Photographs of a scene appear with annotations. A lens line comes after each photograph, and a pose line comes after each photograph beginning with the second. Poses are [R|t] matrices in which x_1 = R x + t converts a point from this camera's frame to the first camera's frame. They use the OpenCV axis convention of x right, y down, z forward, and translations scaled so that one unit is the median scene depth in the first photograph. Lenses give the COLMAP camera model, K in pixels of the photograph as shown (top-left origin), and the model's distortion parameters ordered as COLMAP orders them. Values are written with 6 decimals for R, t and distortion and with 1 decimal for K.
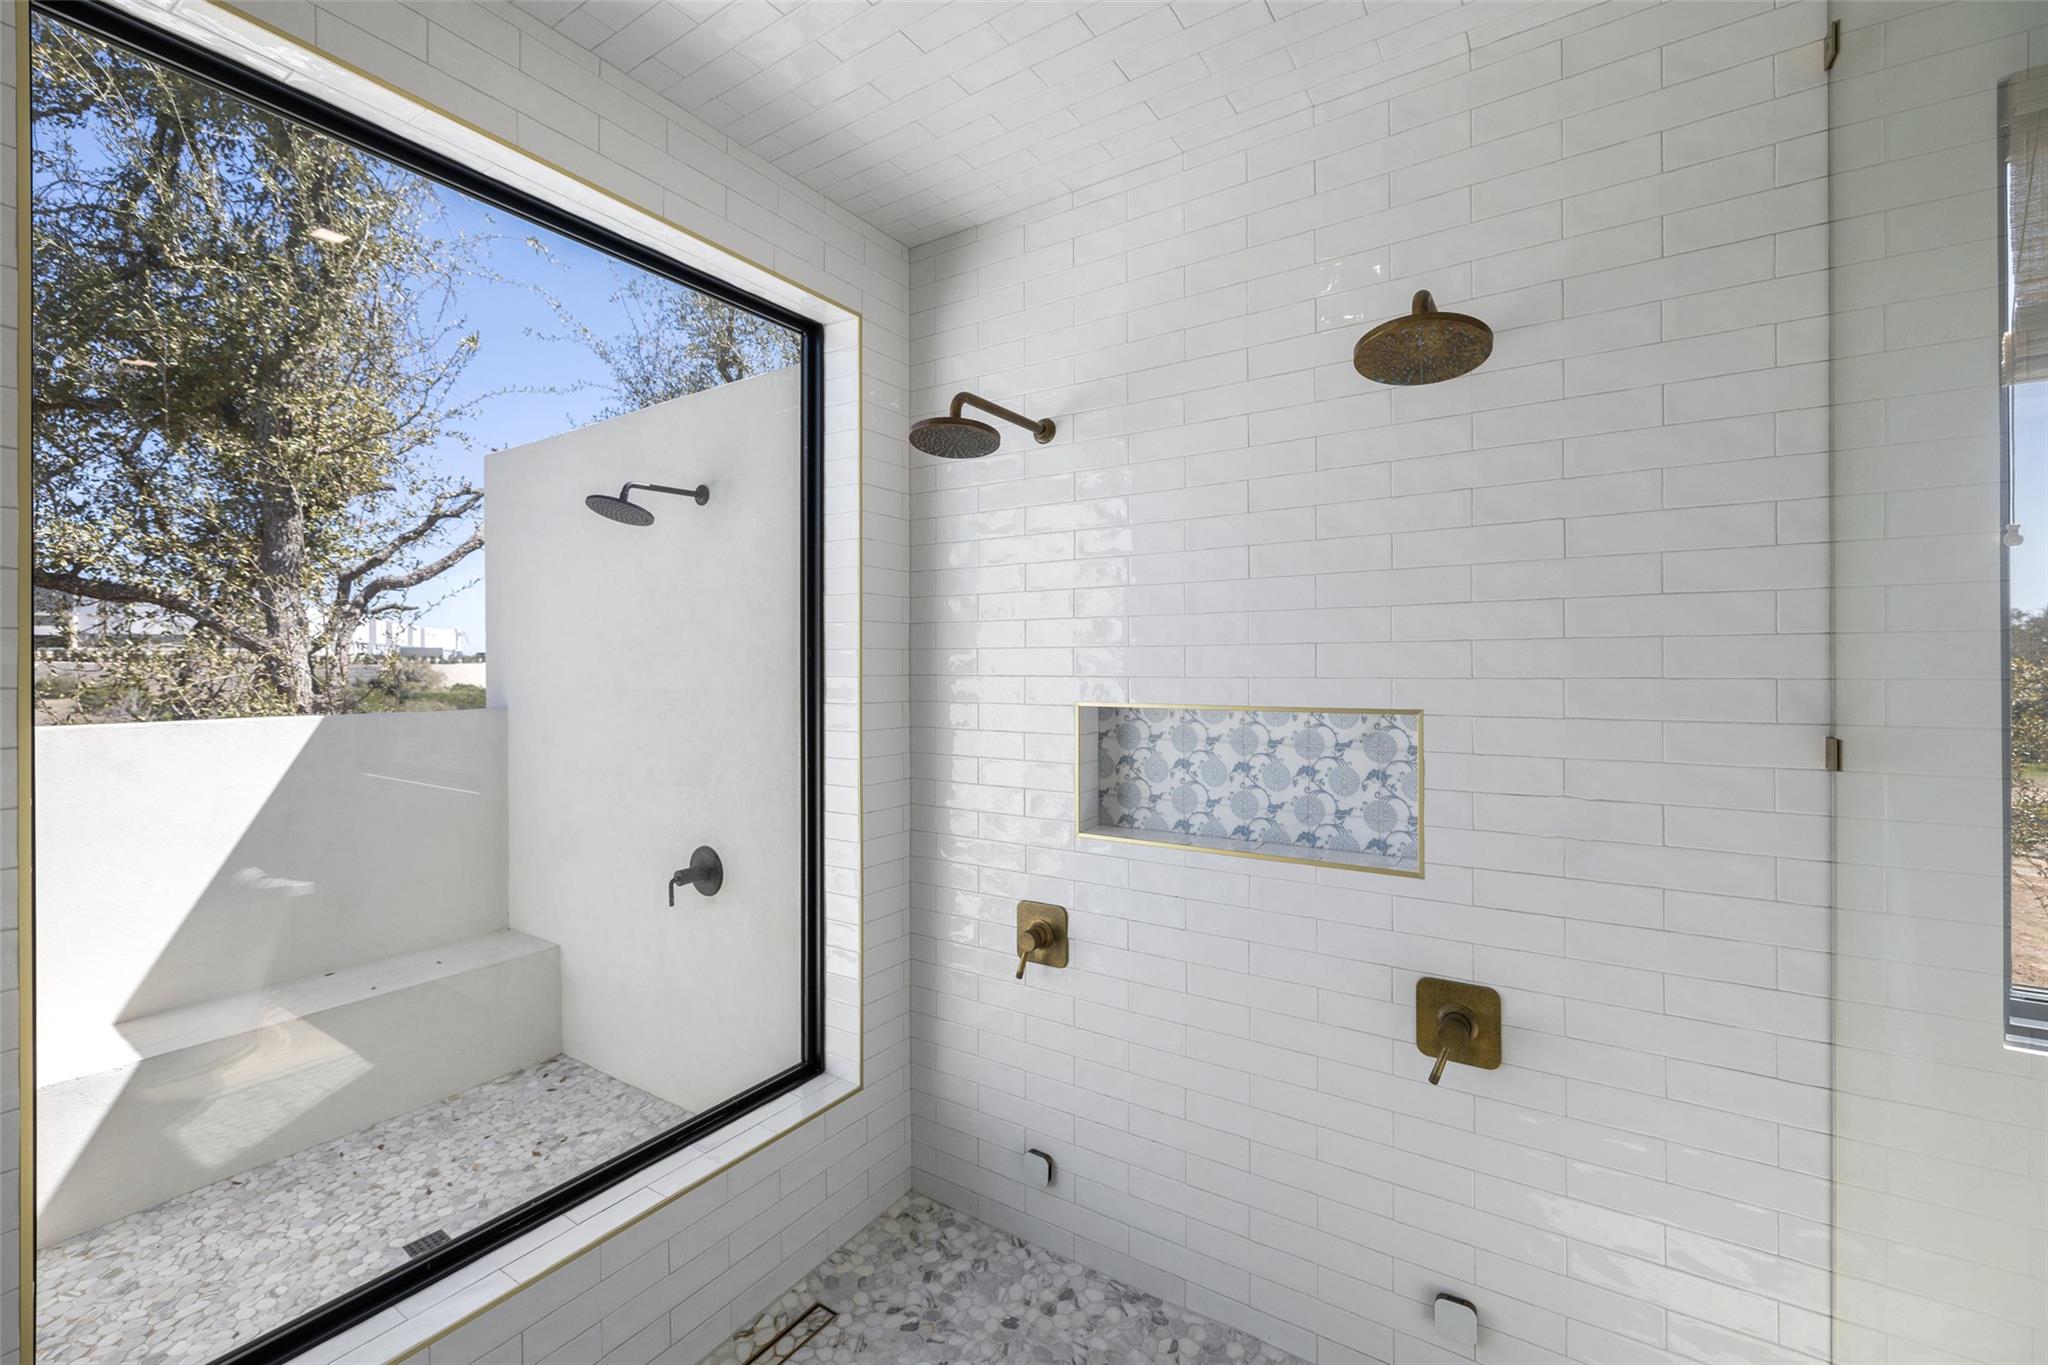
lens RADIAL K [[853.5, 0, 1037.8], [0, 853.5, 673.7], [0, 0, 1]] dist [-0.001842, -0.000005]
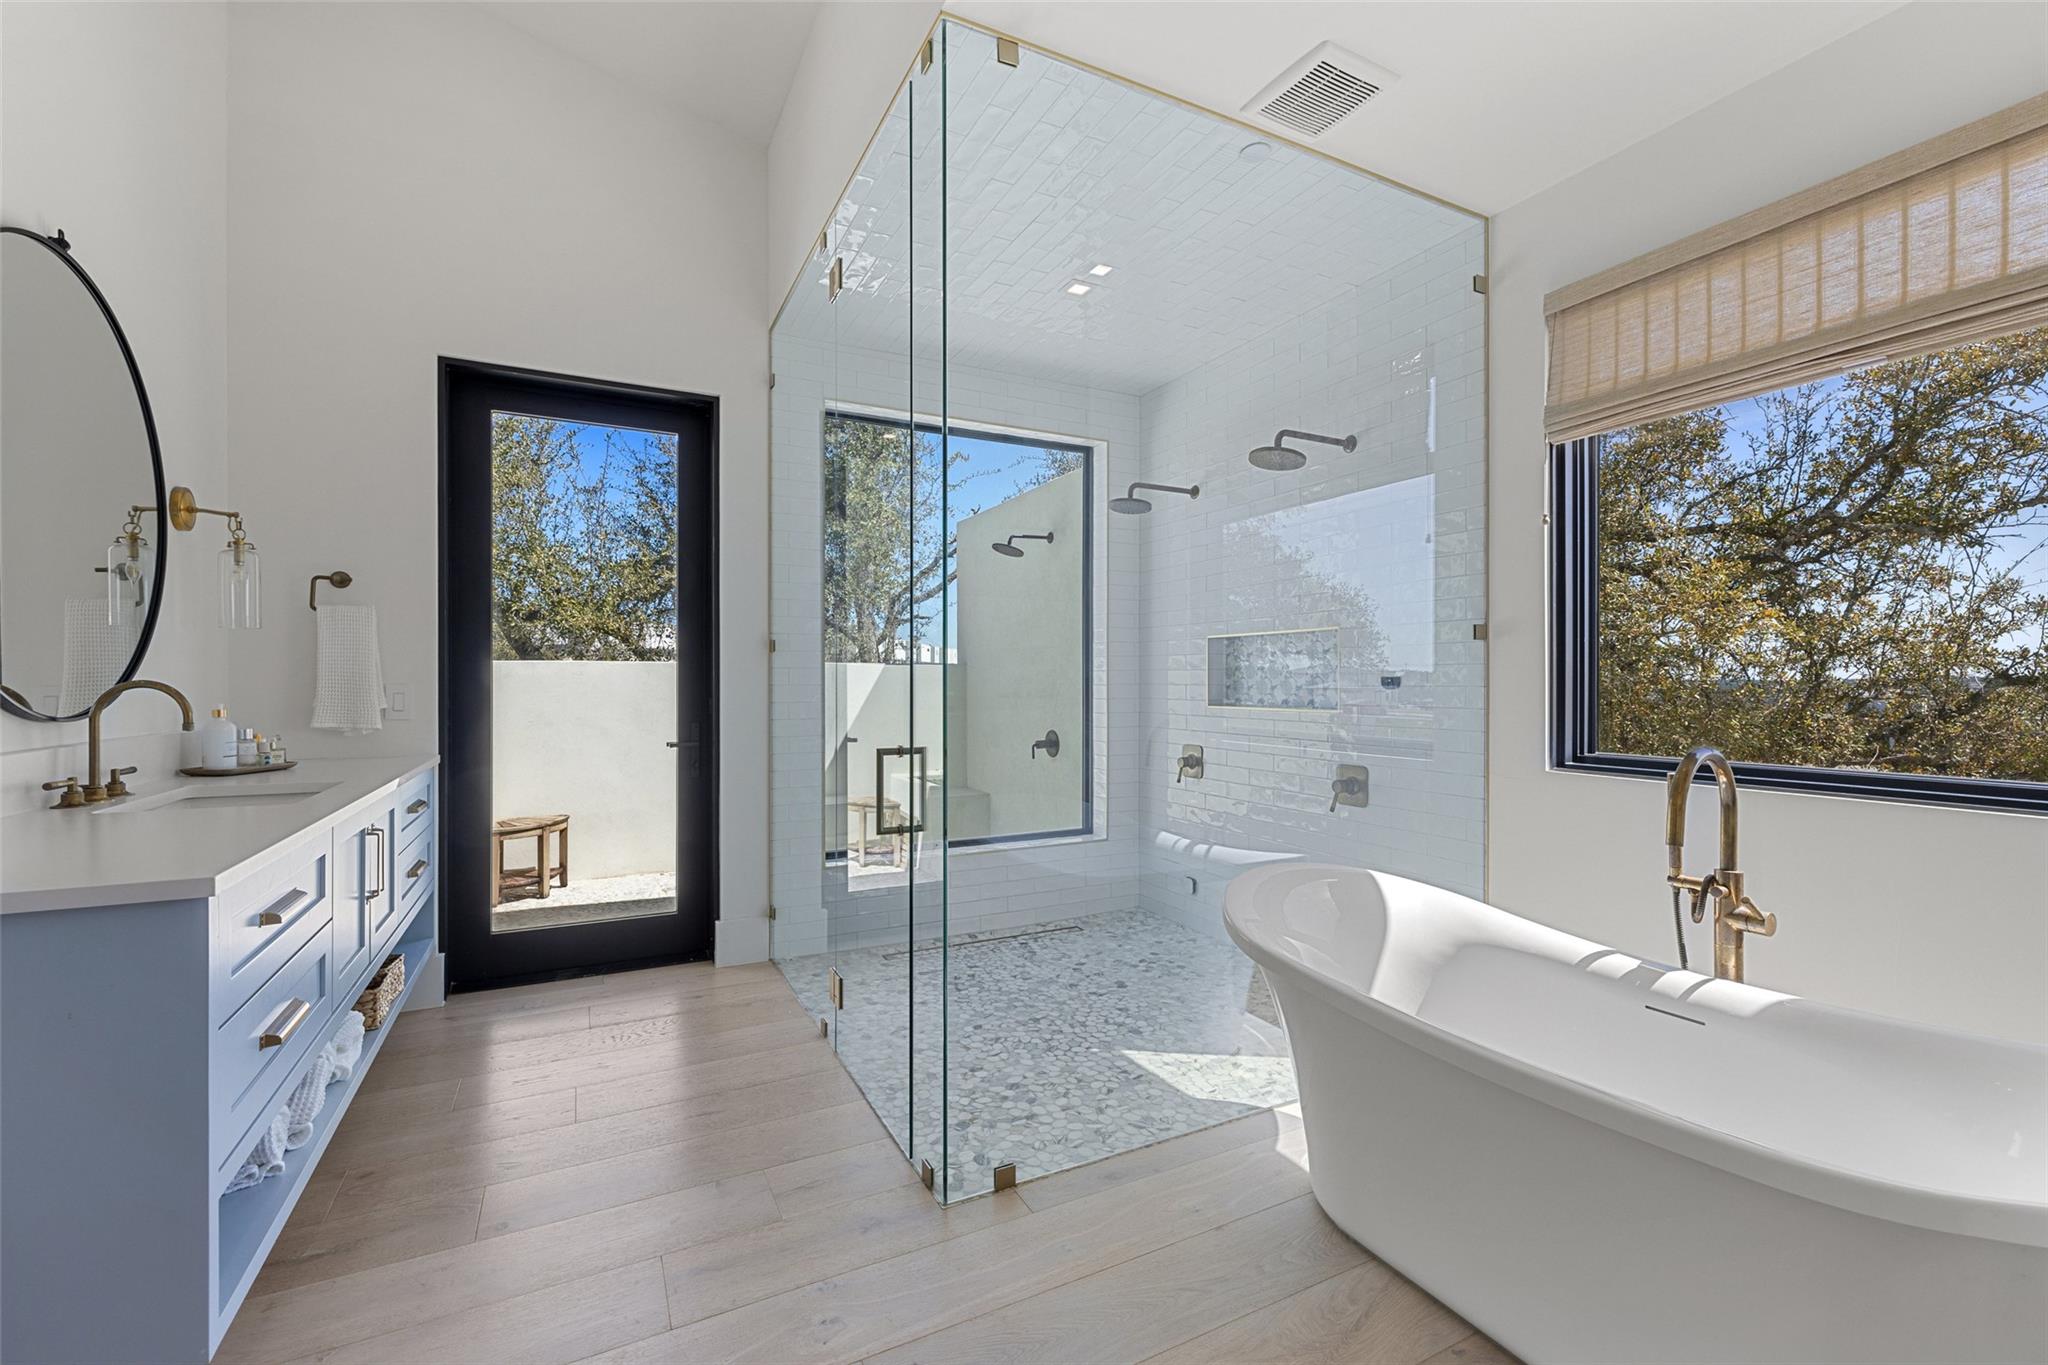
lens RADIAL K [[853.5, 0, 1020.0], [0, 853.5, 683.4], [0, 0, 1]] dist [-0.001842, -0.000005]
pose [[0.863036, 0.002897, -0.505134, 0.613998], [-0.003221, 0.999995, 0.000231, 0.133292], [0.505132, 0.001428, 0.863041, -0.792765]]
